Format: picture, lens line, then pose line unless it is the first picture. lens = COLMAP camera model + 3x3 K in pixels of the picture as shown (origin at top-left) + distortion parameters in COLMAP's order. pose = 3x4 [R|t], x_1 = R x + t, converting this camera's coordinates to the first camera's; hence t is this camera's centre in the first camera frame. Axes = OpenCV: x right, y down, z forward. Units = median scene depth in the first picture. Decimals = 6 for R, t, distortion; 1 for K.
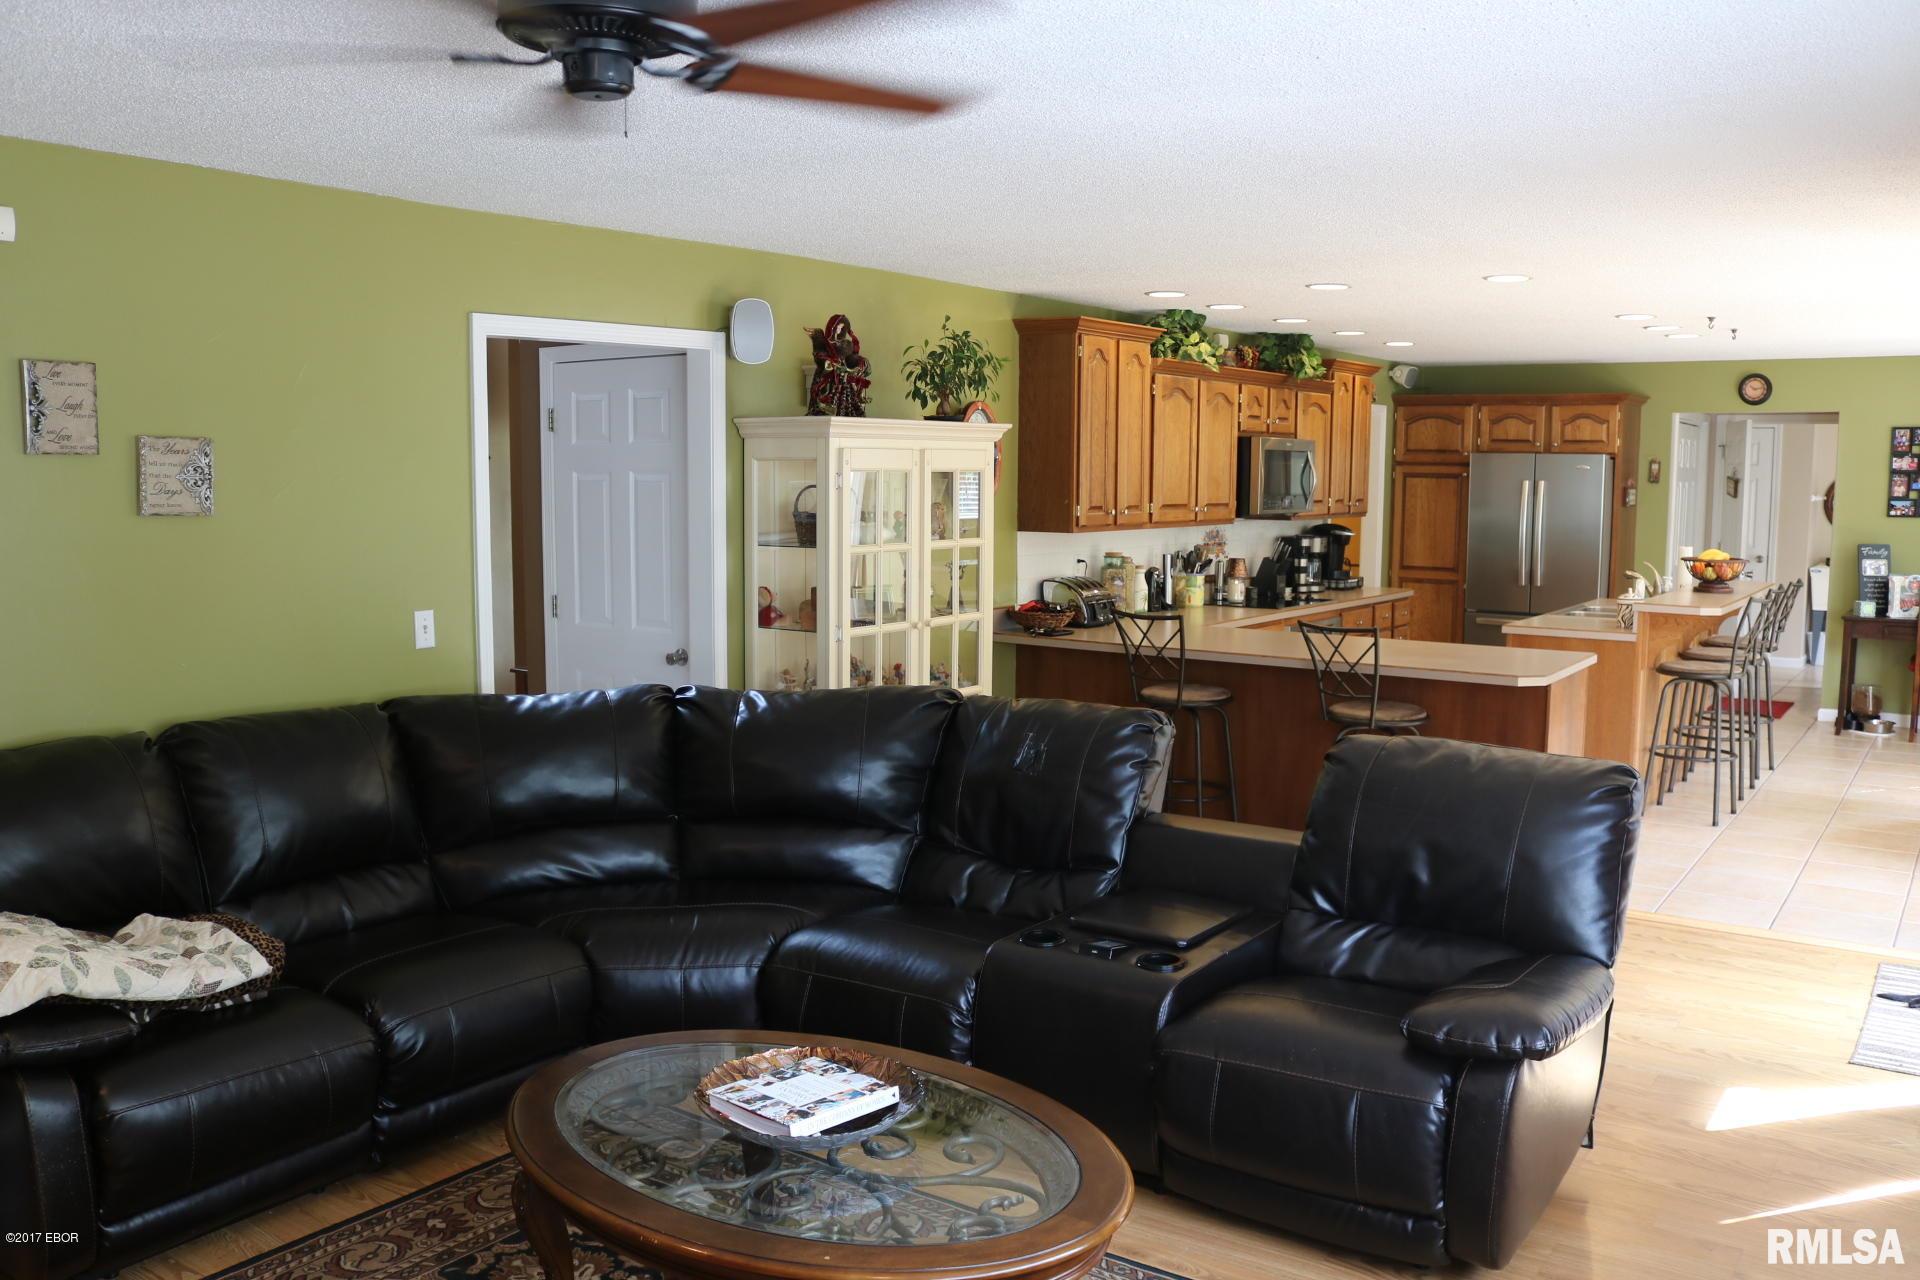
lens RADIAL K [[1585.0, 0, 951.5], [0, 1585.0, 650.0], [0, 0, 1]] dist [-0.145323, 0.110982]
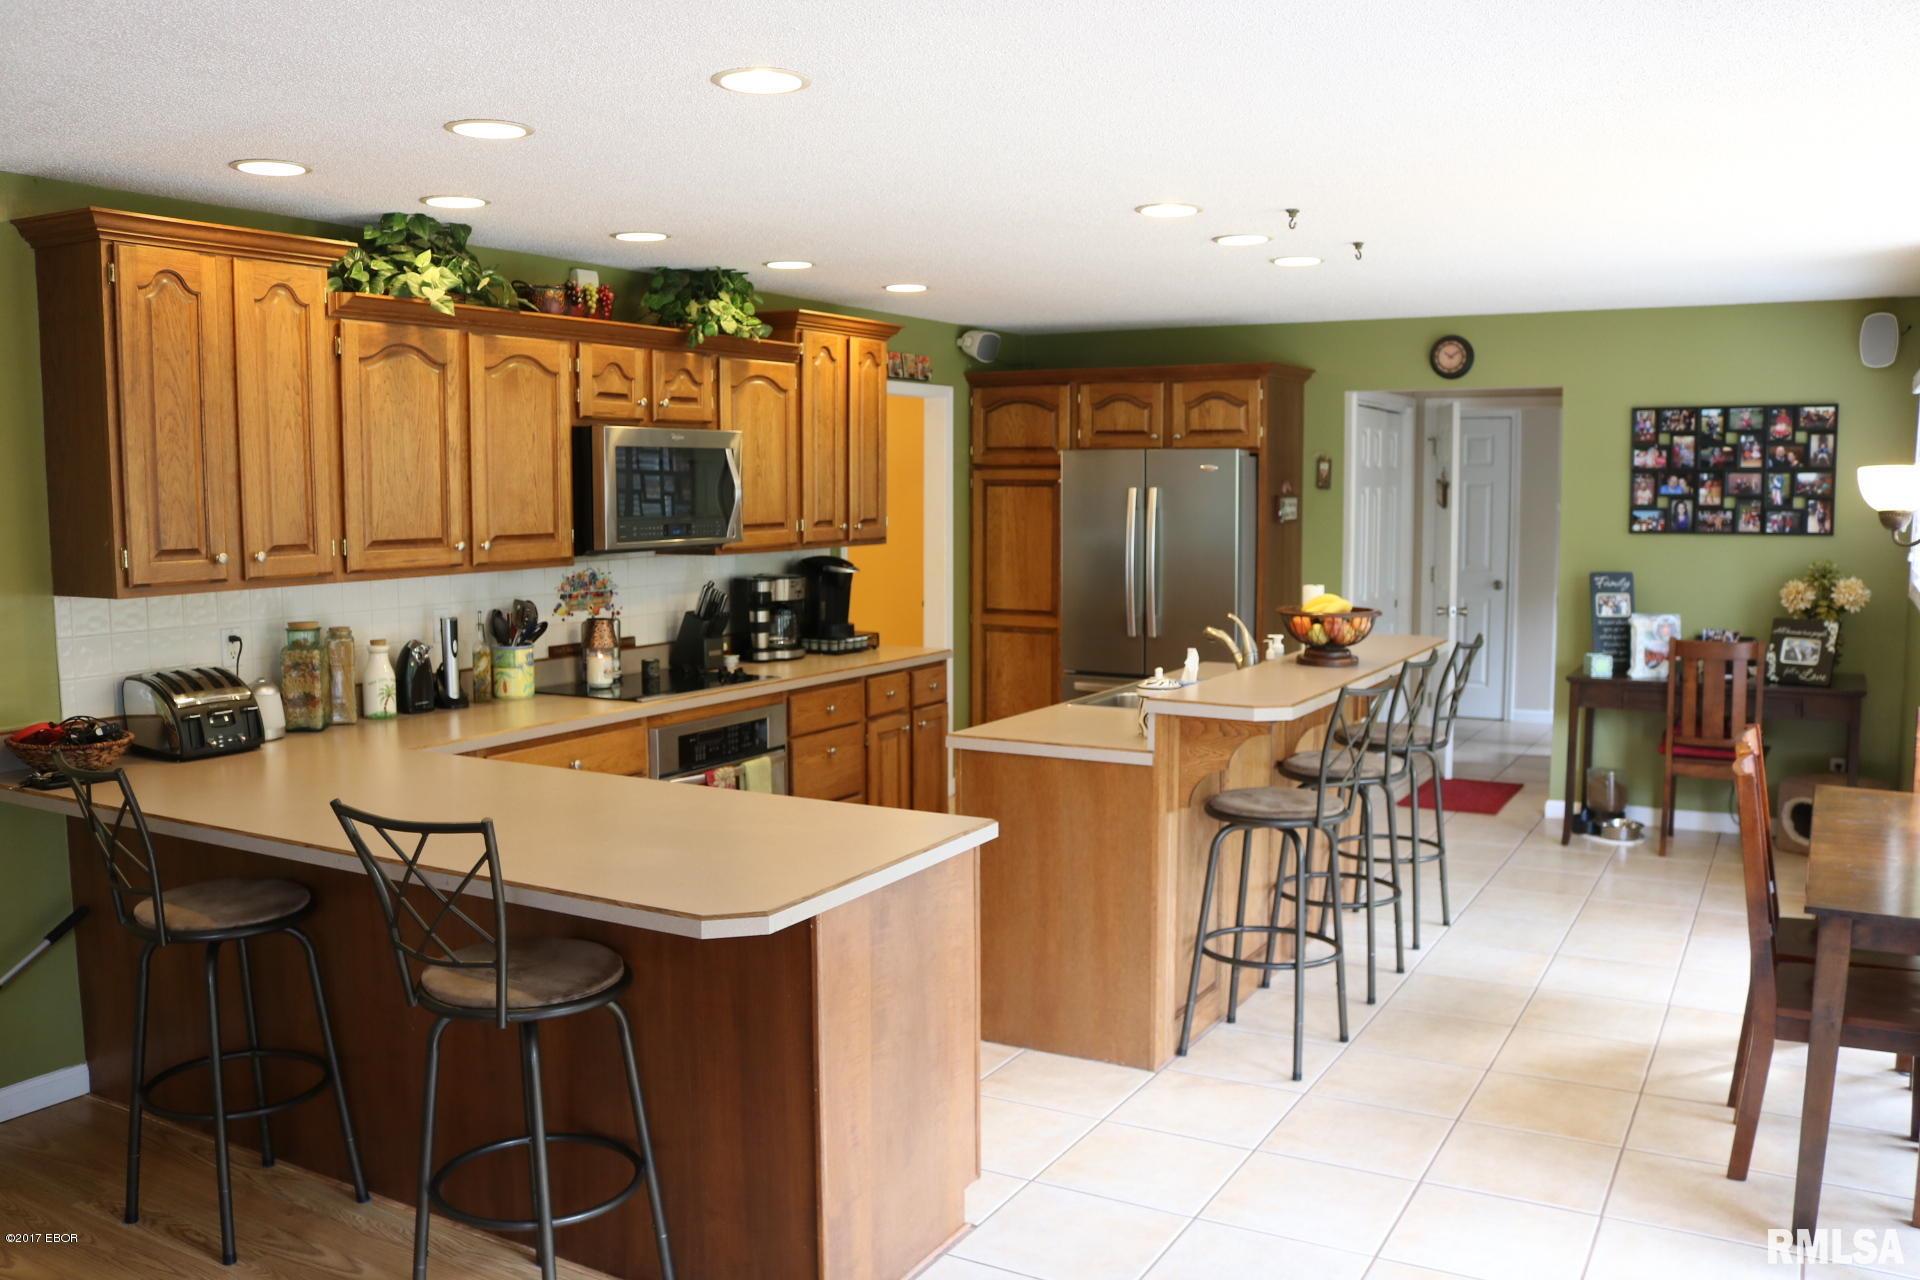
lens RADIAL K [[1585.0, 0, 958.8], [0, 1585.0, 646.2], [0, 0, 1]] dist [-0.145323, 0.110982]
pose [[0.994914, -0.017929, 0.099116, 0.234079], [0.019009, 0.999770, -0.009963, -0.033843], [-0.098914, 0.011796, 0.995026, 0.316675]]
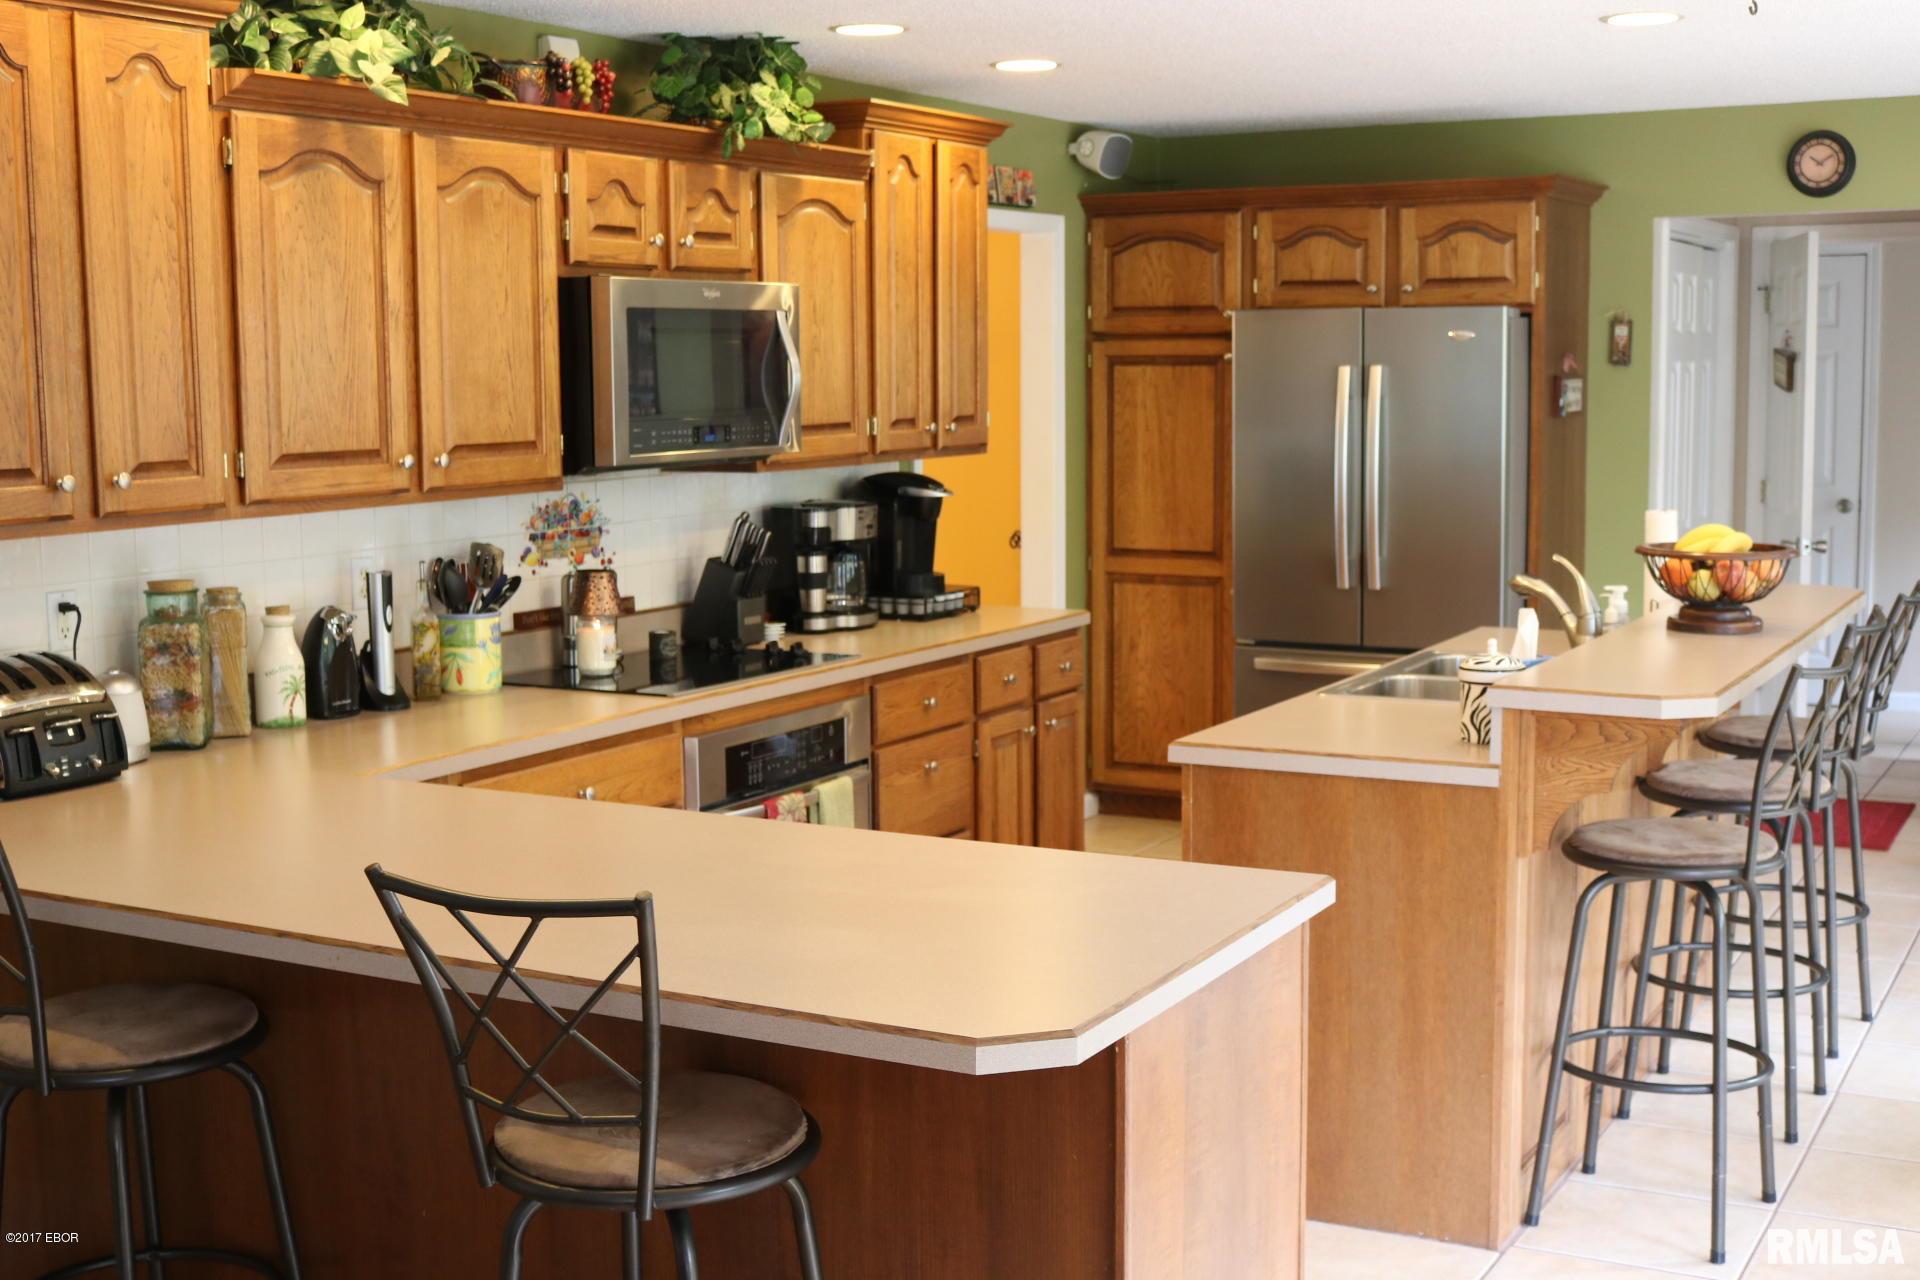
lens RADIAL K [[2317.5, 0, 950.7], [0, 2317.5, 646.0], [0, 0, 1]] dist [-0.063129, 0.000000]
pose [[0.994080, -0.028938, 0.104730, 0.187493], [0.028075, 0.999559, 0.009703, -0.036871], [-0.104964, -0.006706, 0.994453, 0.338025]]
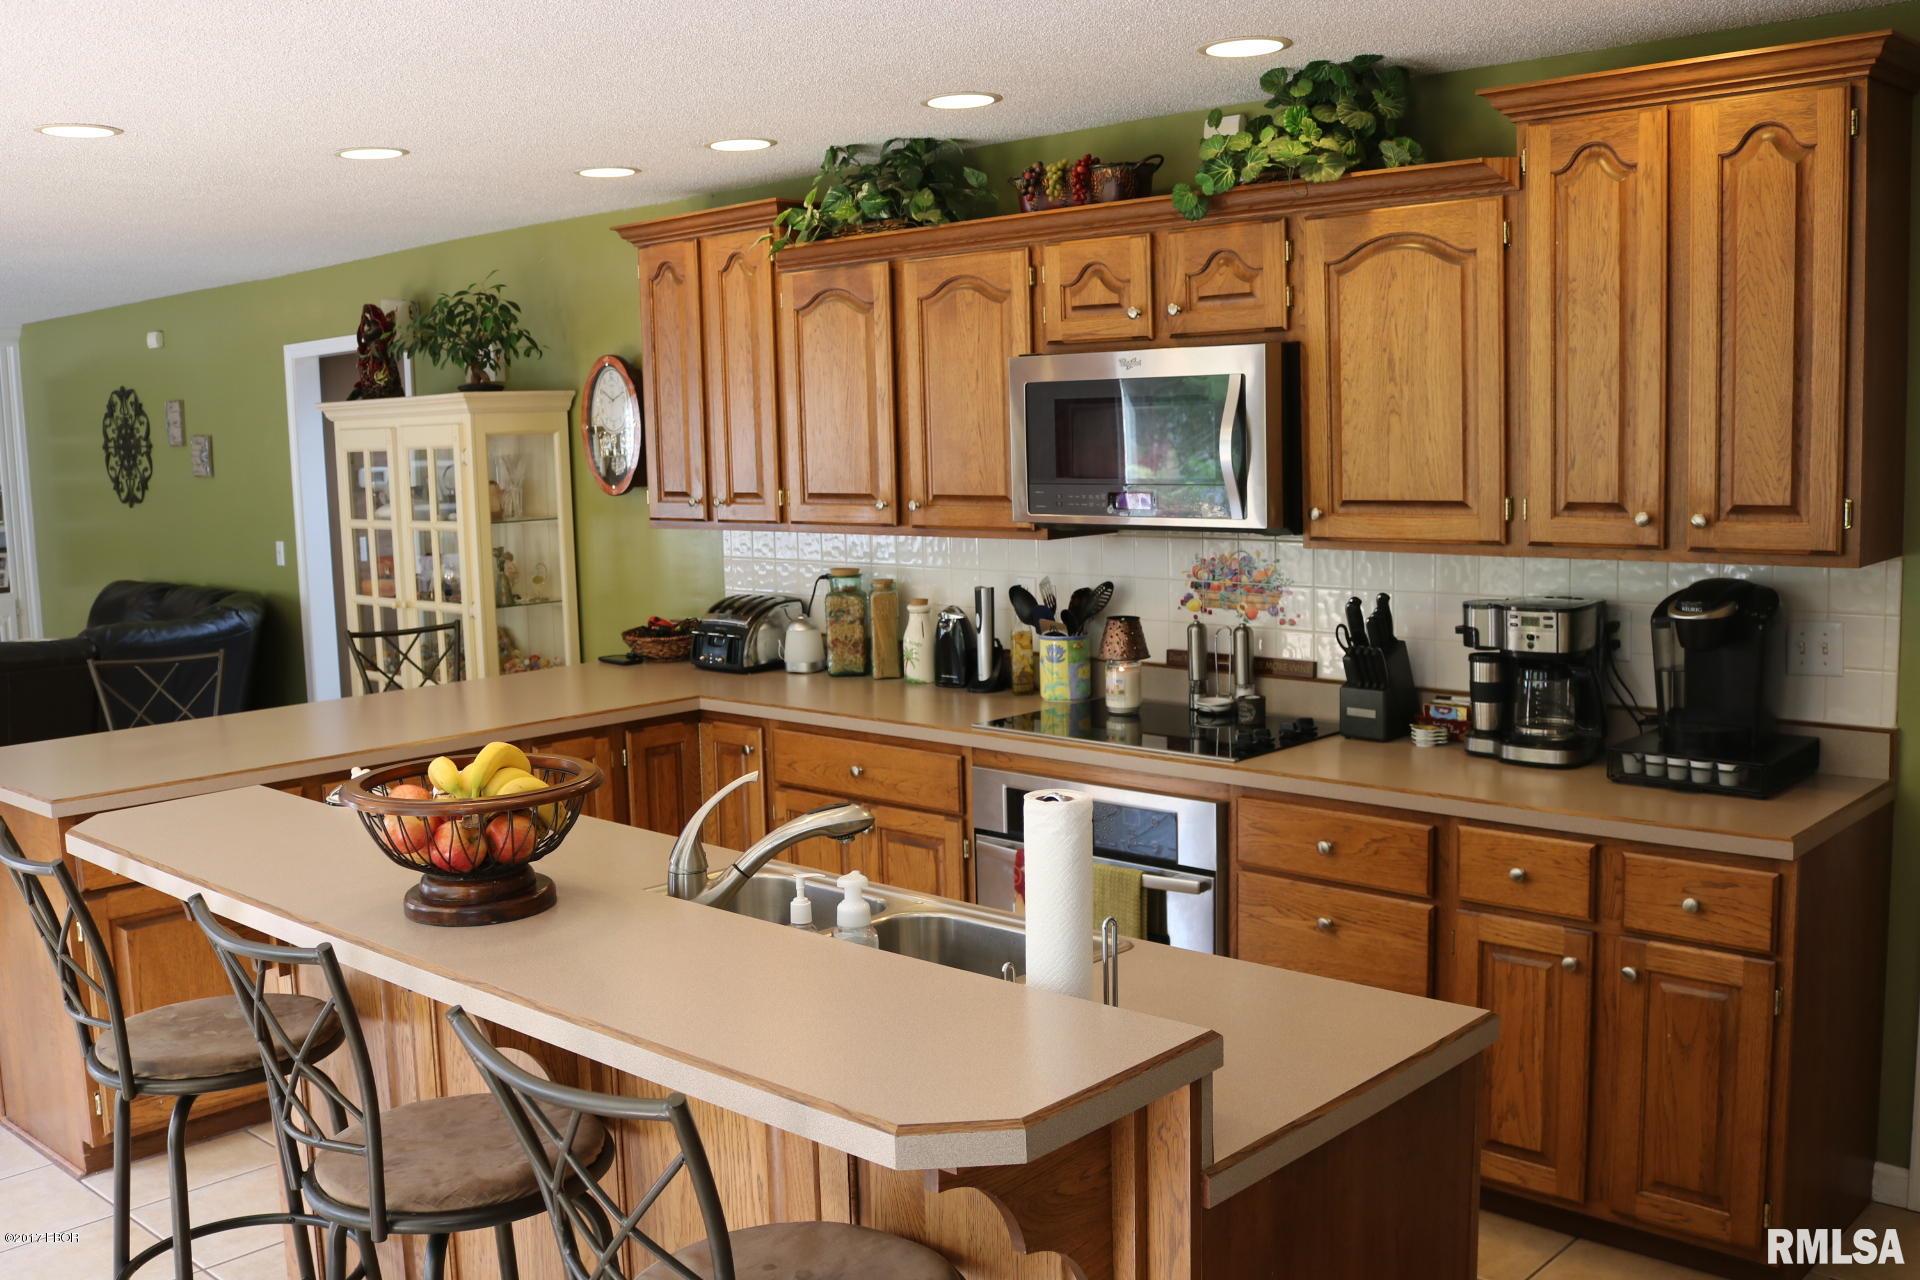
lens RADIAL K [[1790.0, 0, 950.9], [0, 1790.0, 643.1], [0, 0, 1]] dist [-0.104999, 0.000000]
pose [[-0.140191, 0.120821, -0.982725, 0.626124], [-0.085320, 0.987361, 0.133562, -0.103741], [0.986442, 0.102570, -0.128111, 0.909159]]
